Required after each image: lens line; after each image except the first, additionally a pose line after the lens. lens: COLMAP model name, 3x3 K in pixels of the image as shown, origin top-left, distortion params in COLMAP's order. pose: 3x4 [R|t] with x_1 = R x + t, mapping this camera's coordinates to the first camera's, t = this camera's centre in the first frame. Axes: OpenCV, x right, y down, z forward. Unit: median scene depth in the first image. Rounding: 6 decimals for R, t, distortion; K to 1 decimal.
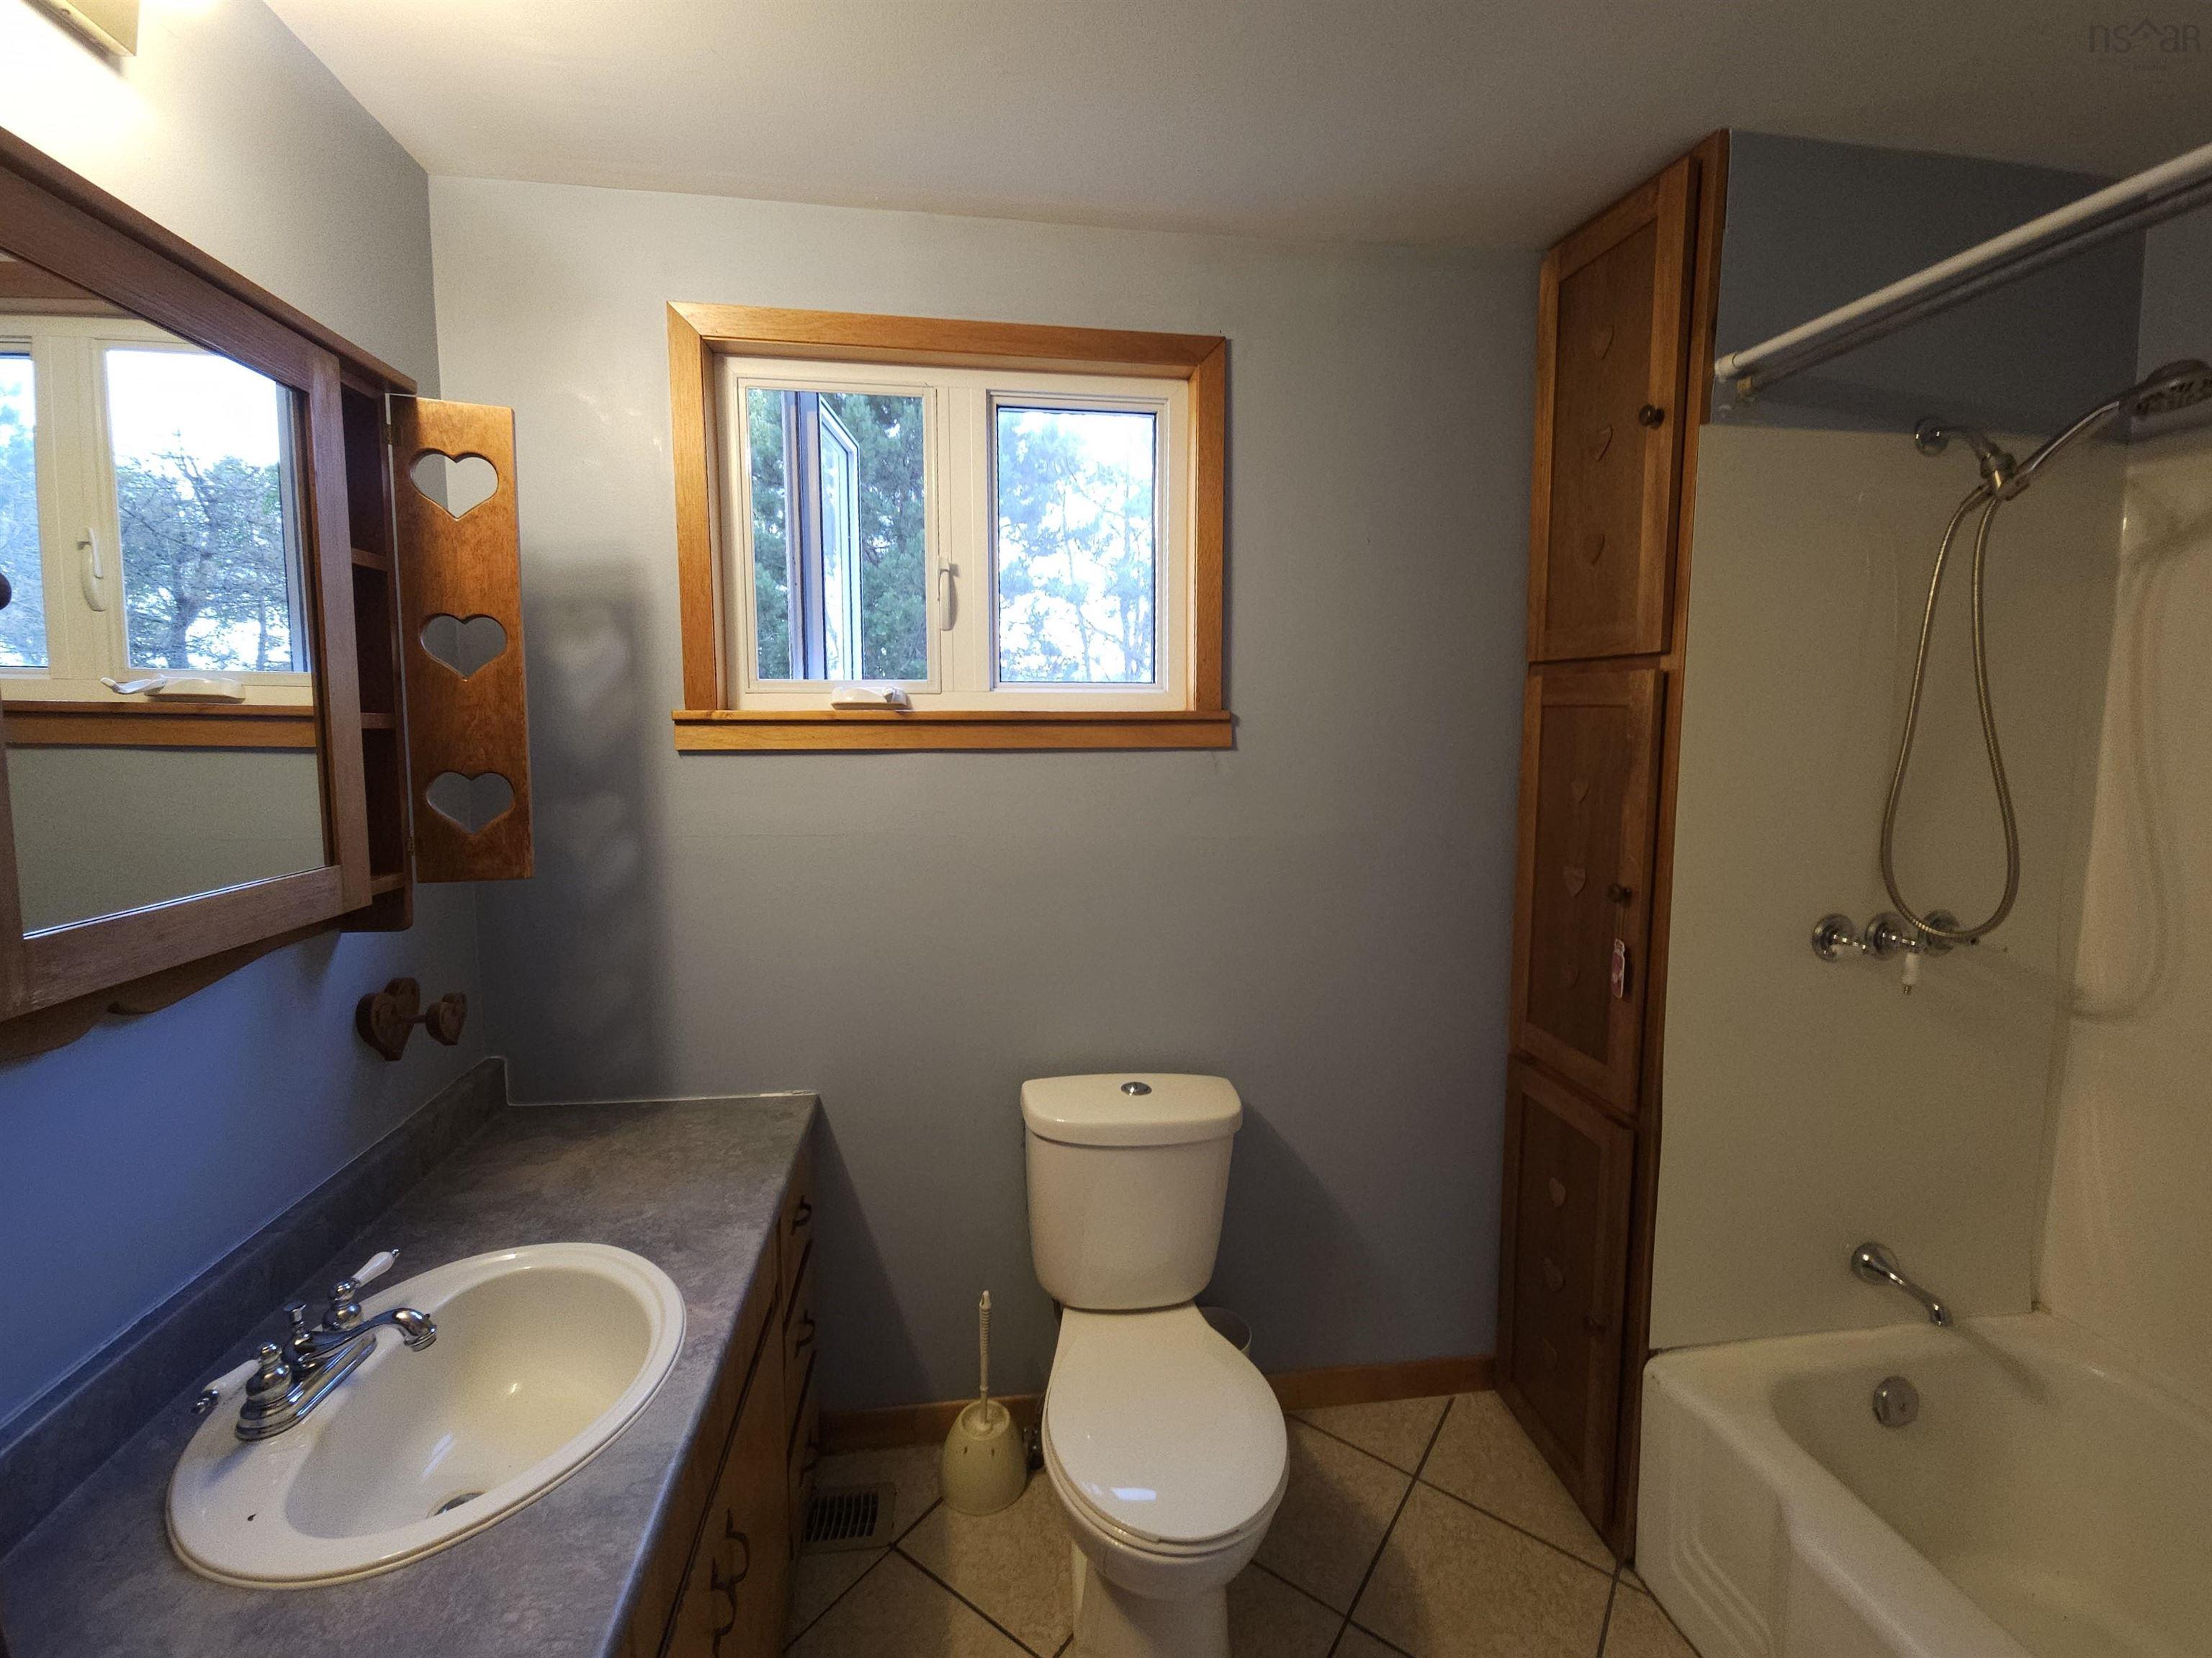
lens RADIAL K [[989.5, 0, 1111.0], [0, 989.5, 802.4], [0, 0, 1]] dist [0.002204, 0.000082]
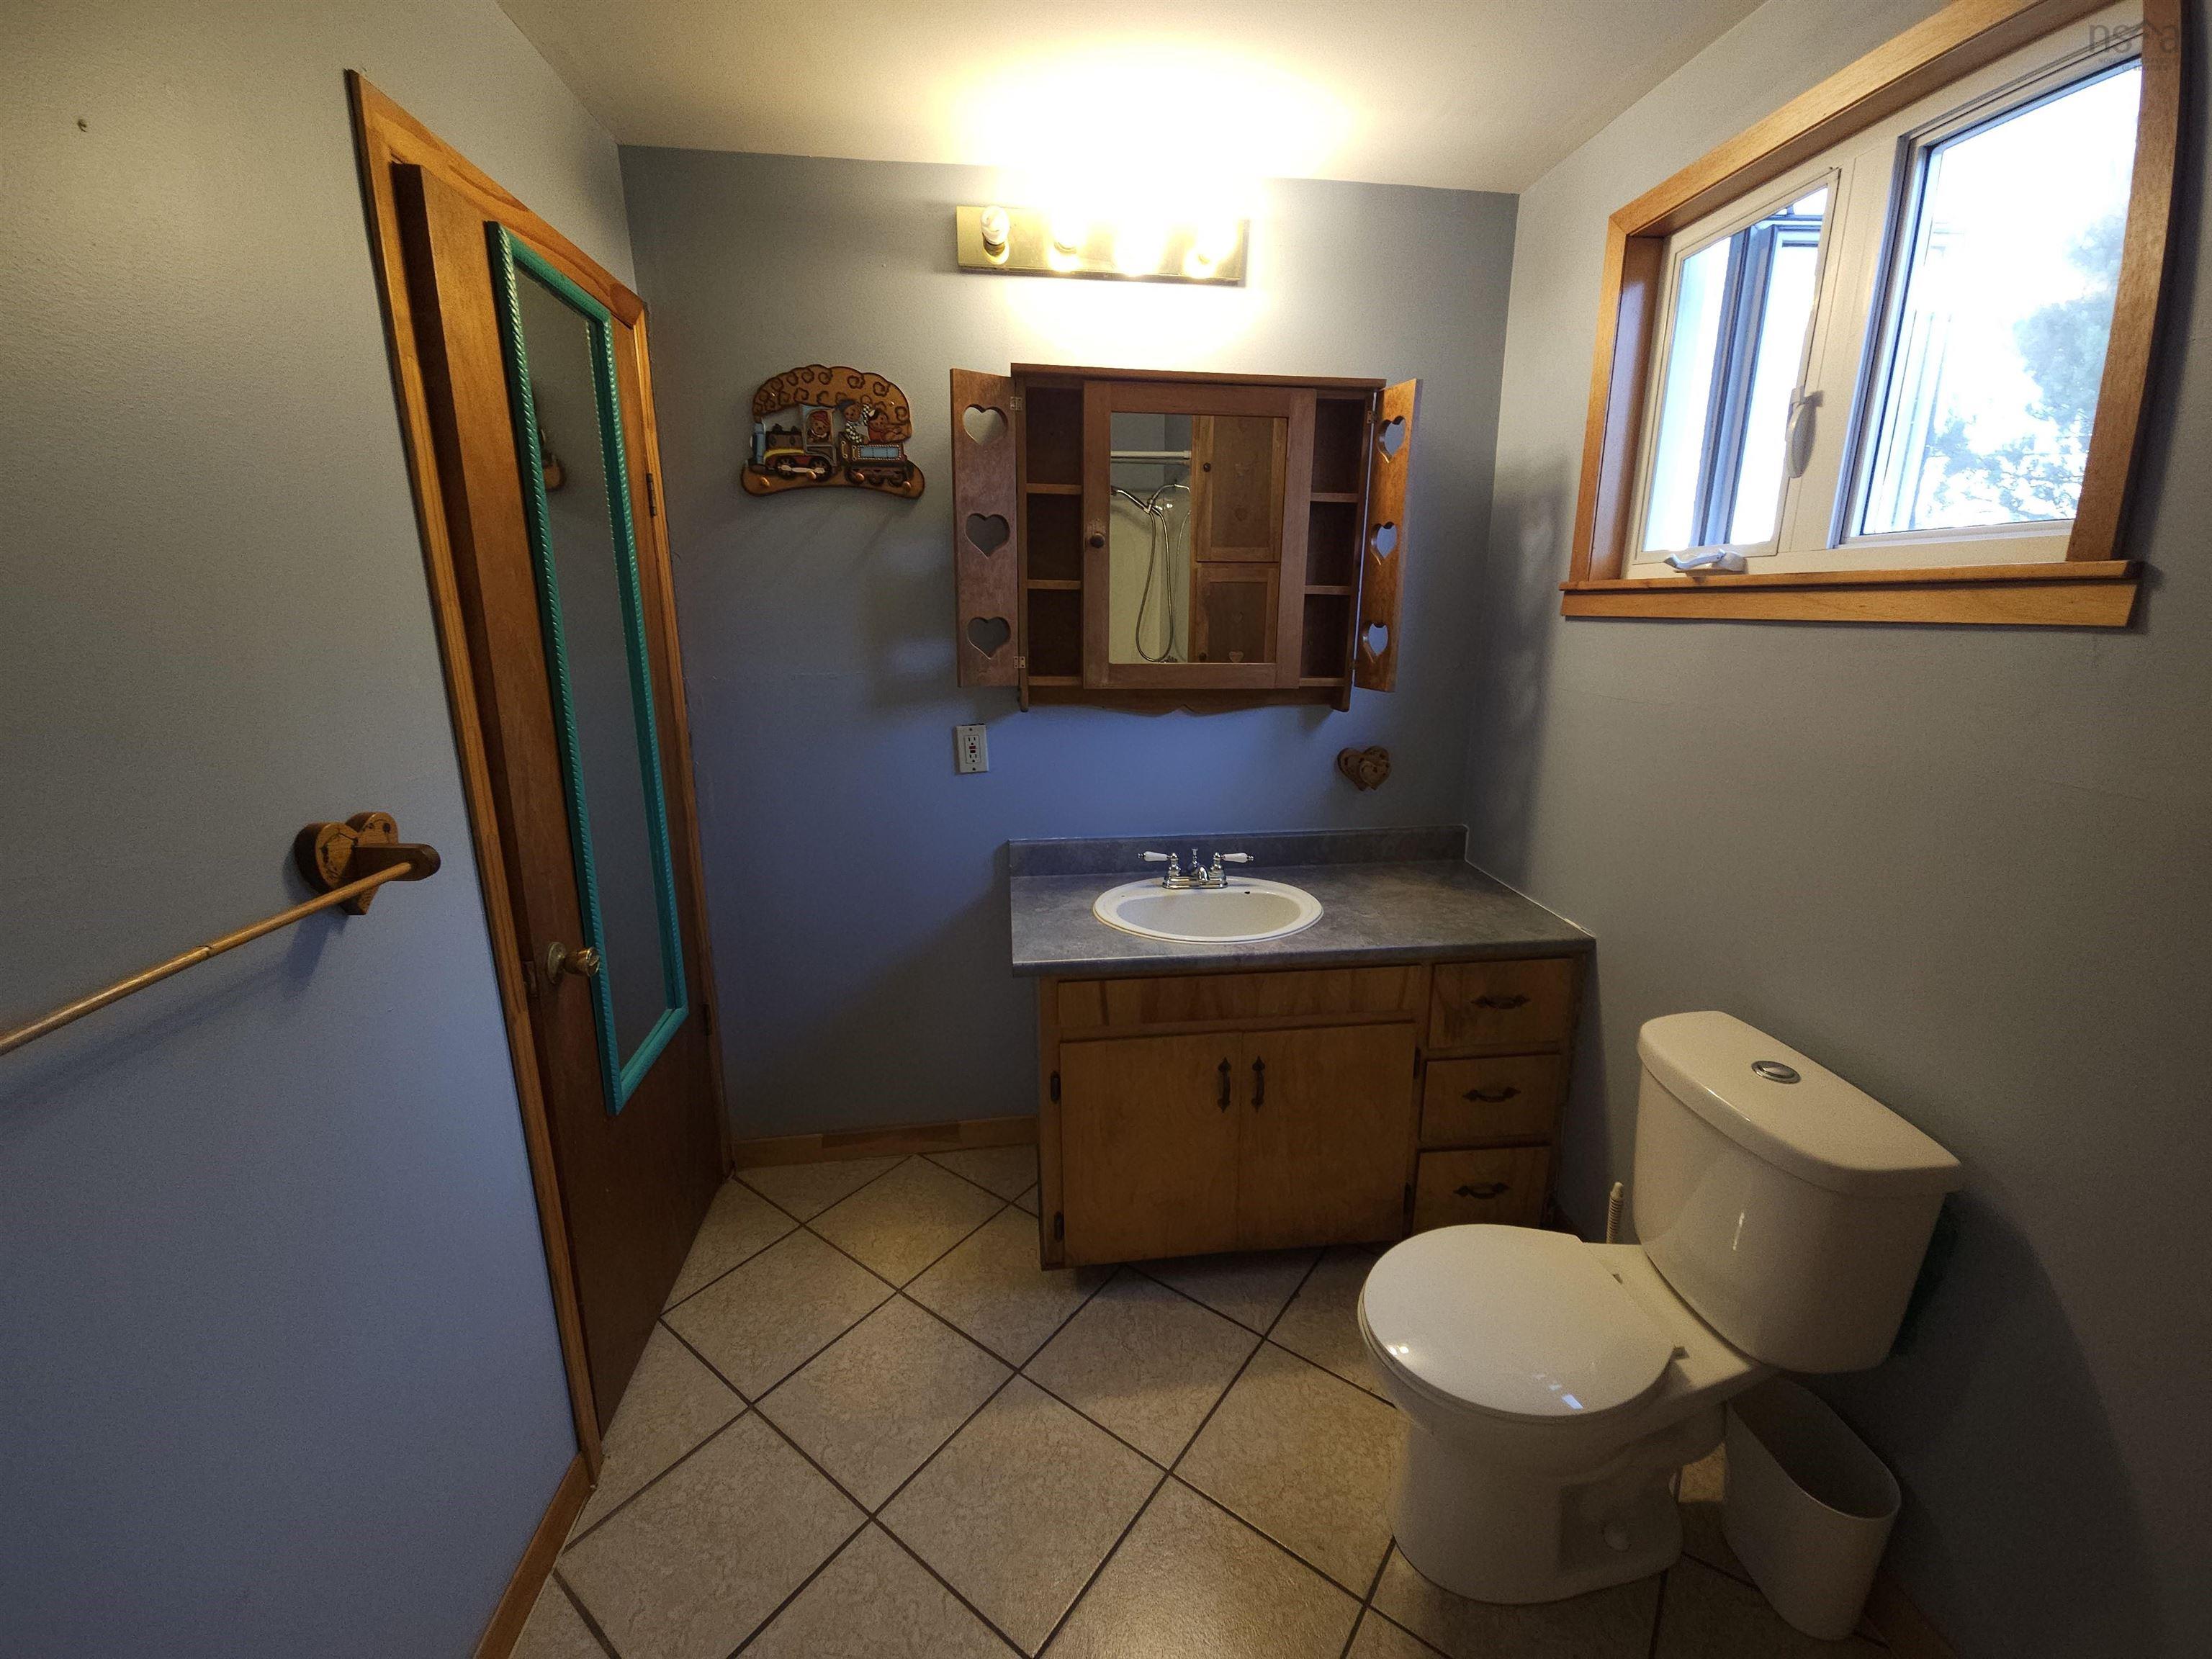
lens RADIAL K [[903.9, 0, 1106.0], [0, 903.9, 813.9], [0, 0, 1]] dist [0.014204, -0.011623]
pose [[-0.037428, 0.224480, -0.973760, 0.744483], [-0.096993, 0.969025, 0.227117, -0.016477], [0.994581, 0.102948, -0.014496, 0.504202]]
